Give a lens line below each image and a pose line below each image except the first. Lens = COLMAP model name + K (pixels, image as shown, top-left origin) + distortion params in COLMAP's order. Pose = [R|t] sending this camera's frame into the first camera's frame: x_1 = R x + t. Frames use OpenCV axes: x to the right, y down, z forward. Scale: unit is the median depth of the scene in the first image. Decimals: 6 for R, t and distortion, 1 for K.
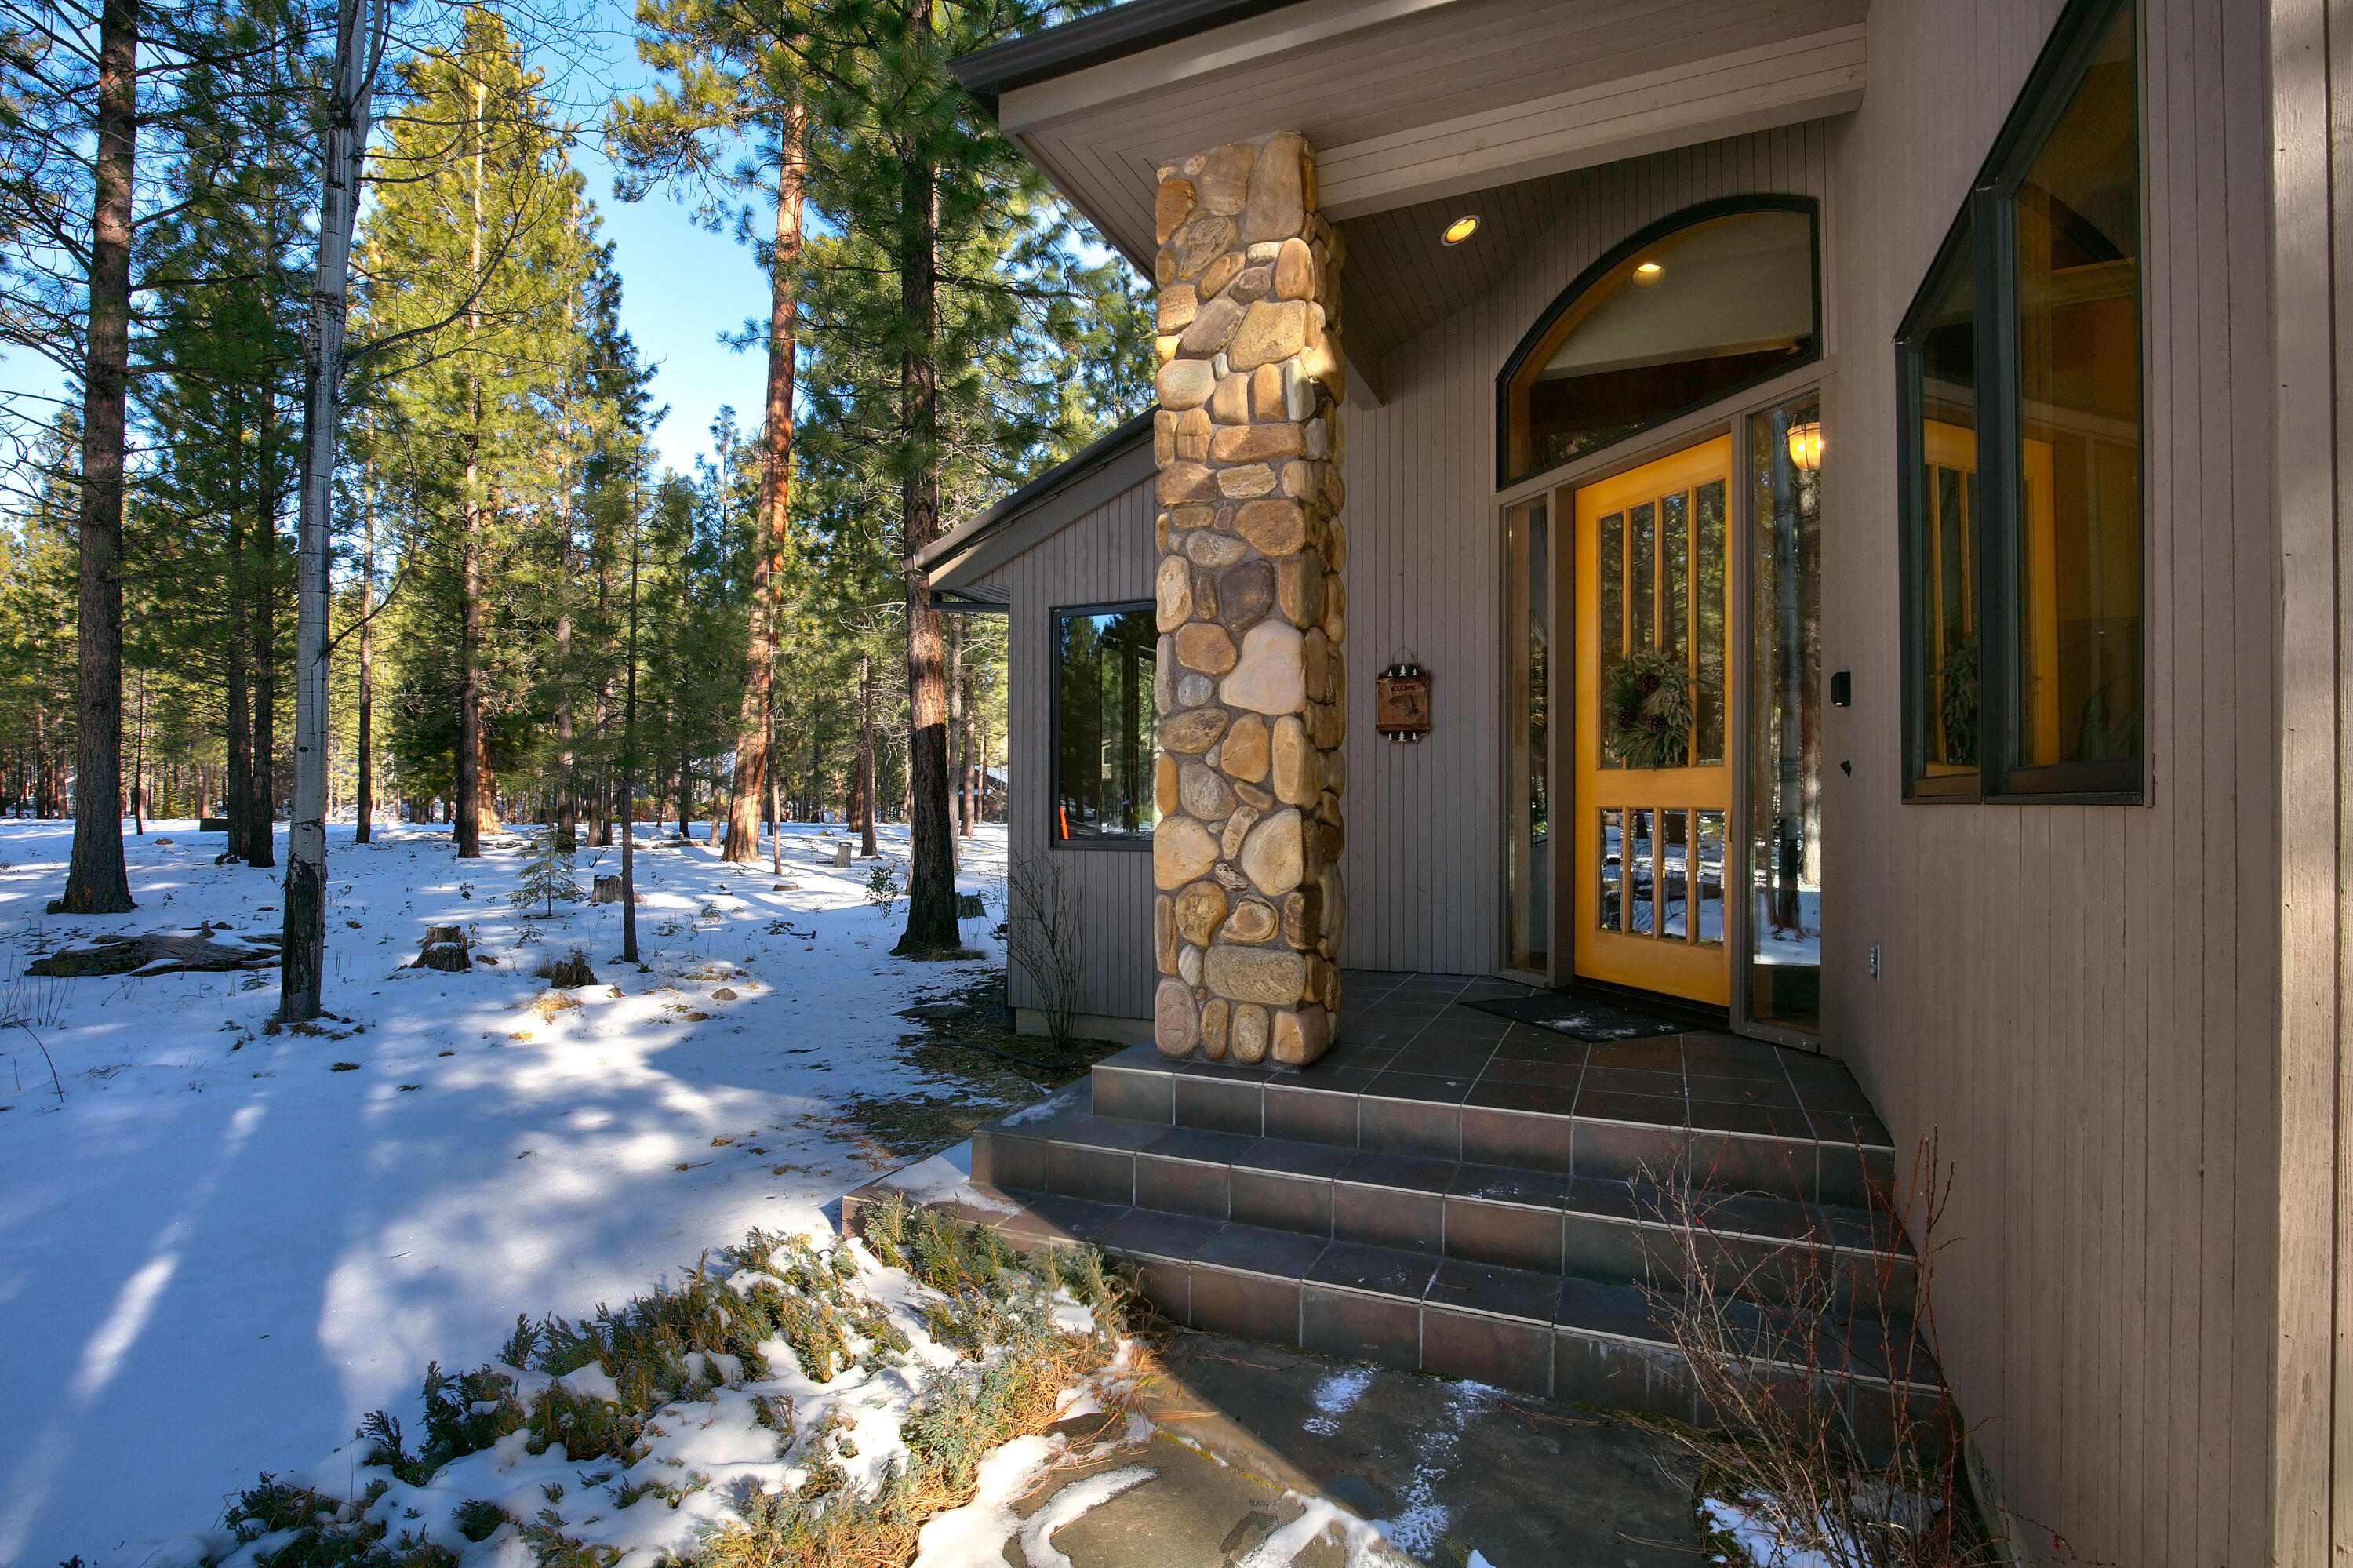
lens RADIAL K [[1087.0, 0, 1174.9], [0, 1087.0, 793.8], [0, 0, 1]] dist [-0.028214, -0.000141]
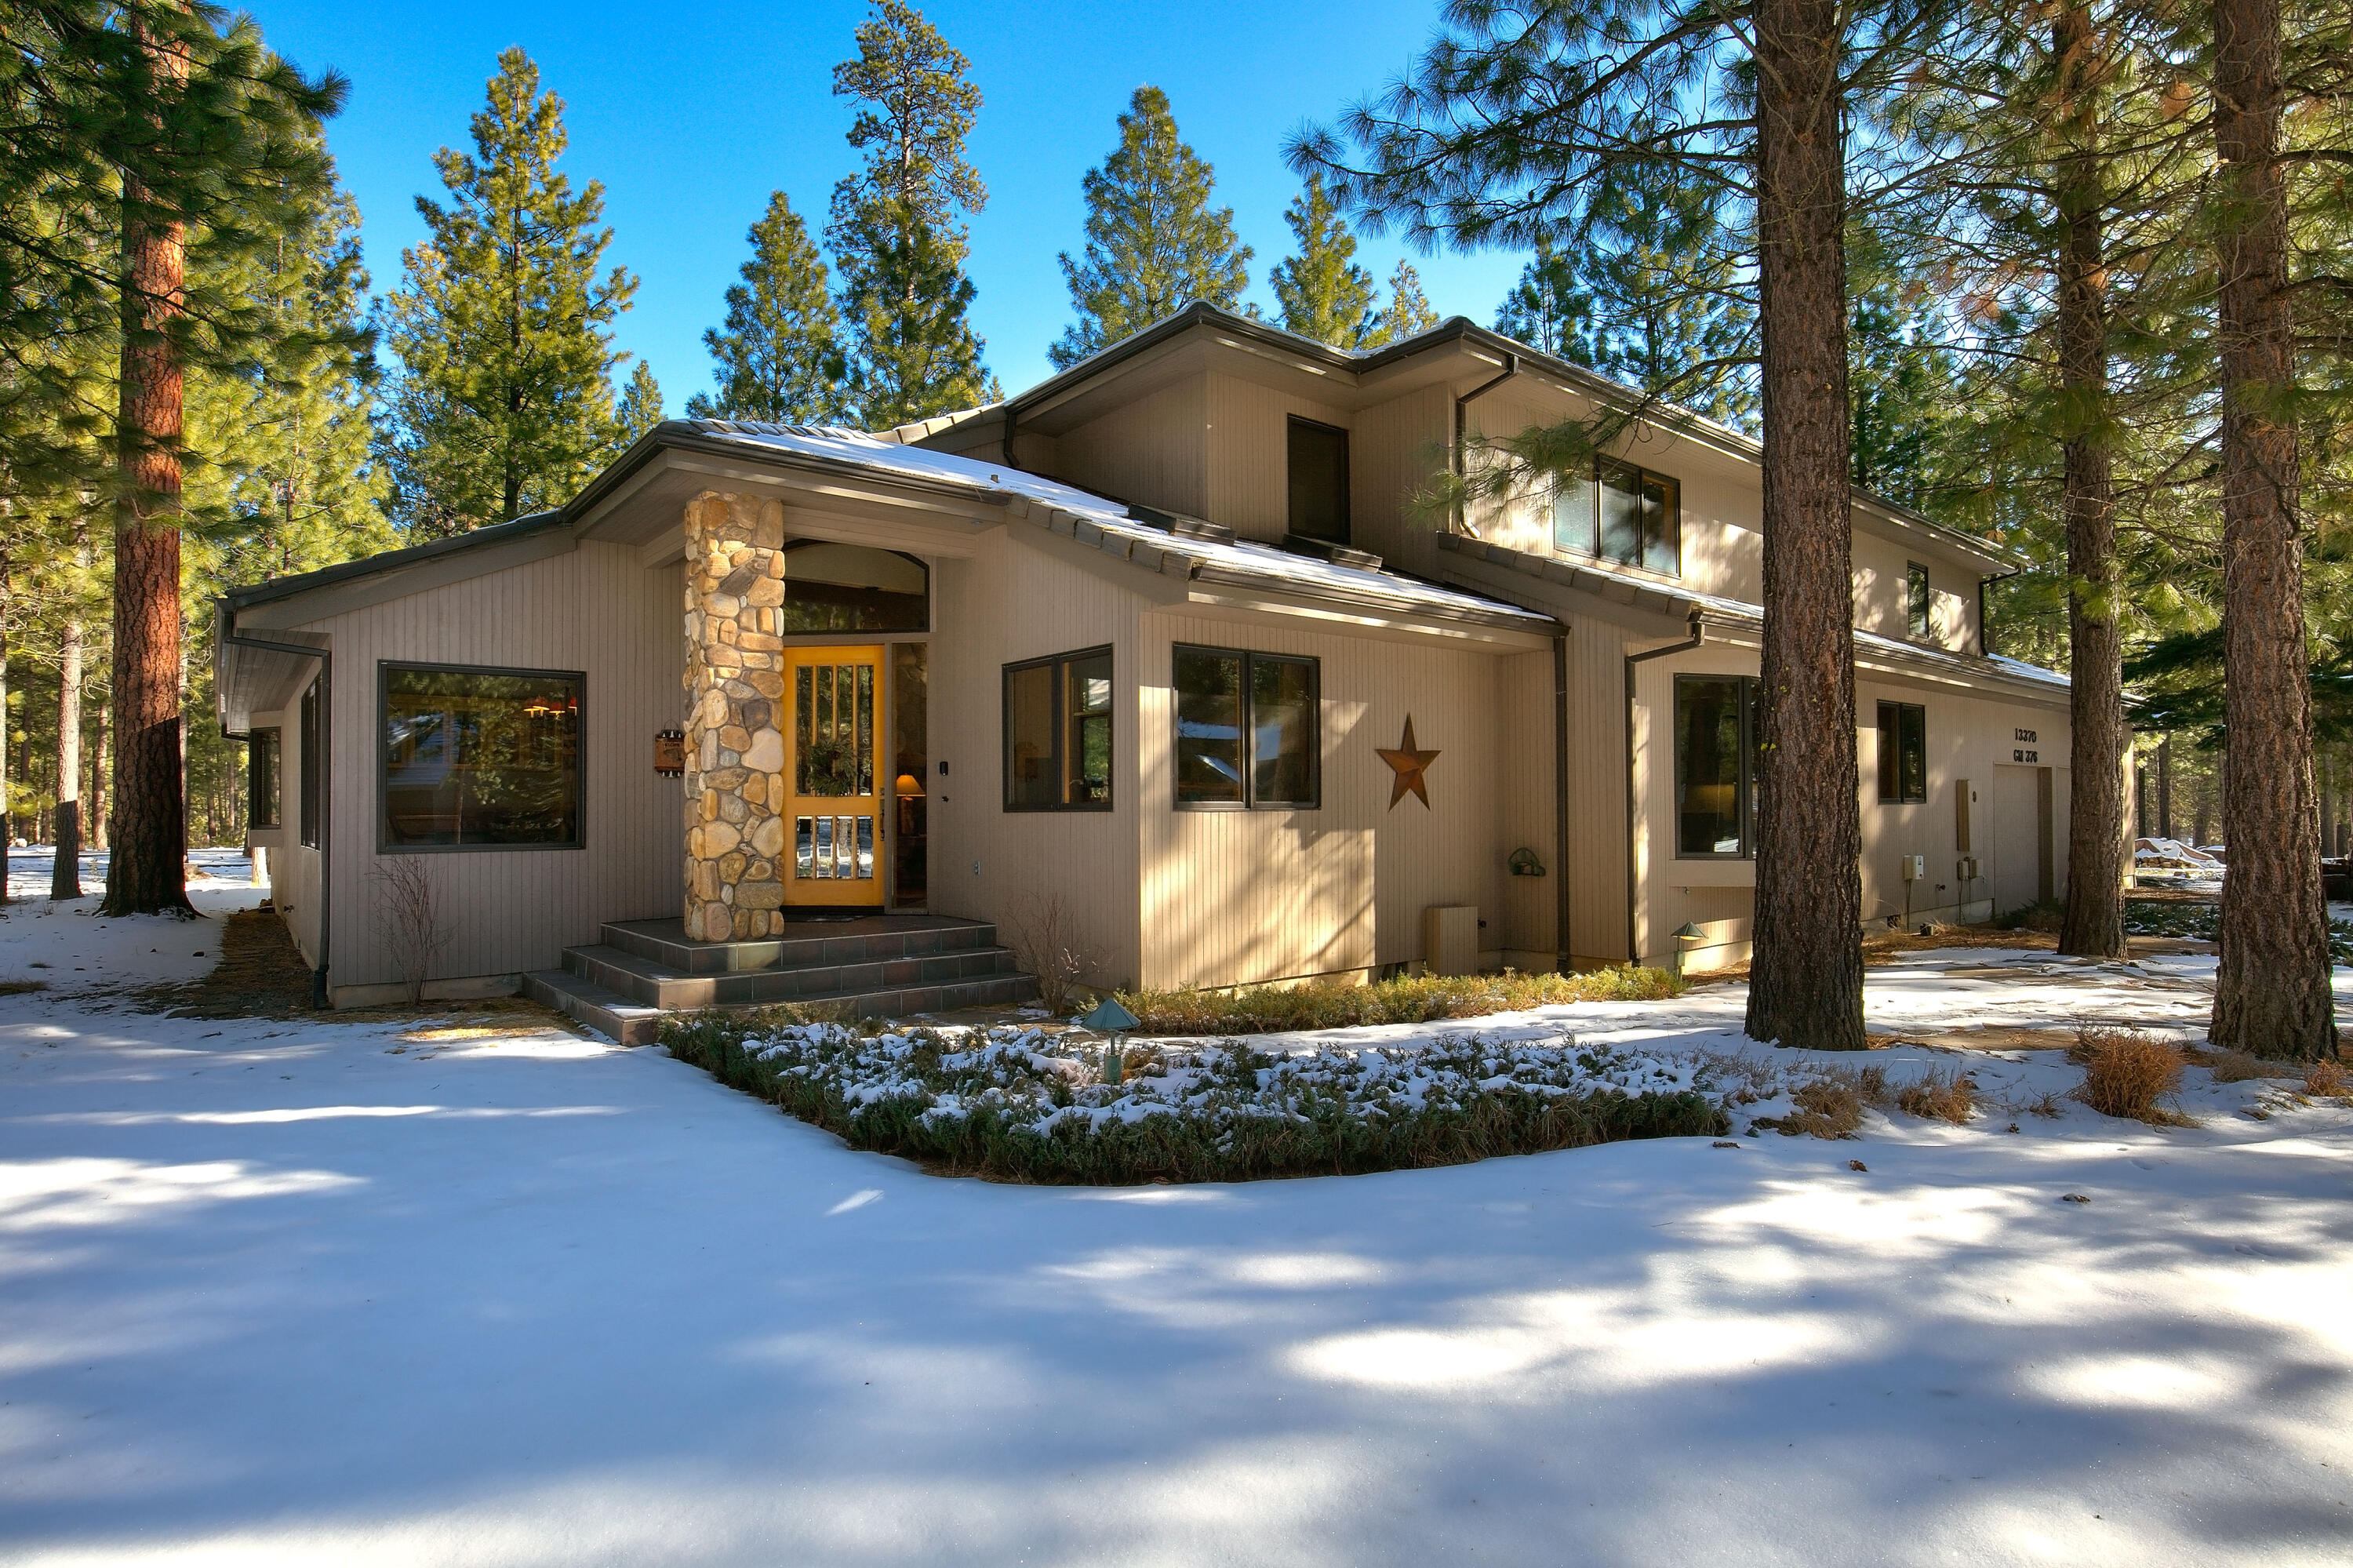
lens RADIAL K [[1228.6, 0, 1176.4], [0, 1228.6, 791.1], [0, 0, 1]] dist [0.000131, 0.000006]
pose [[0.448153, 0.010780, 0.893892, -1.677497], [0.000796, 0.999922, -0.012458, -0.005033], [-0.893957, 0.006295, 0.448109, -0.783033]]
